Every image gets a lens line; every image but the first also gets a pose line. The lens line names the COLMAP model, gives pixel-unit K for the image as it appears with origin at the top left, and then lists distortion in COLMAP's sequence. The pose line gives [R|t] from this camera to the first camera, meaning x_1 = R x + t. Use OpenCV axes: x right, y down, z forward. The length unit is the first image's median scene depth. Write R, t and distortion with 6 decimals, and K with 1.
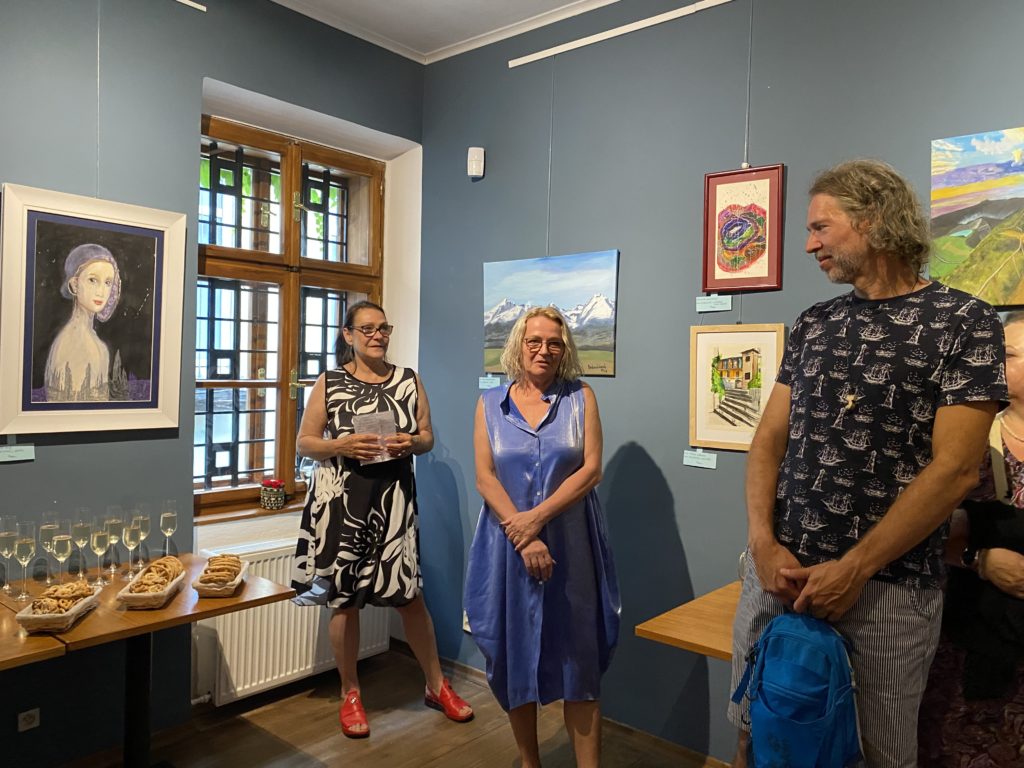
lens RADIAL K [[811.7, 0, 514.0], [0, 811.7, 387.5], [0, 0, 1]] dist [0.045105, -0.010052]
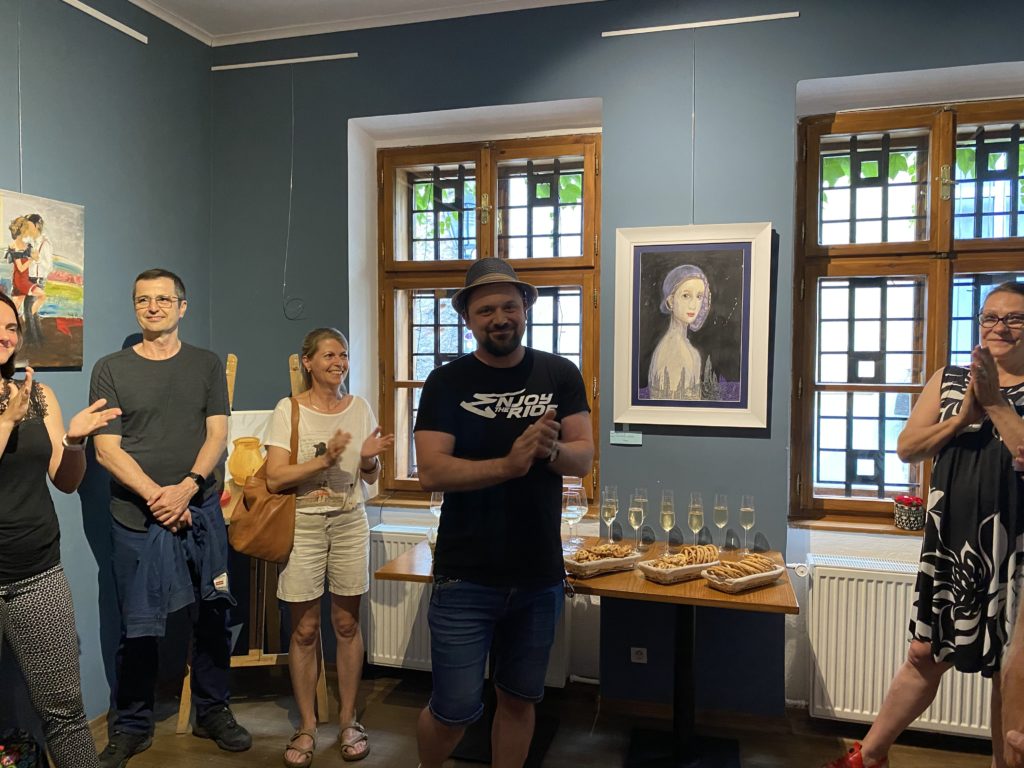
lens RADIAL K [[811.1, 0, 489.8], [0, 811.1, 382.4], [0, 0, 1]] dist [0.089106, -0.086013]
pose [[0.418890, 0.005415, -0.908021, 0.378406], [-0.018984, 0.999816, -0.002795, 0.000462], [0.907839, 0.018408, 0.418915, 0.236980]]
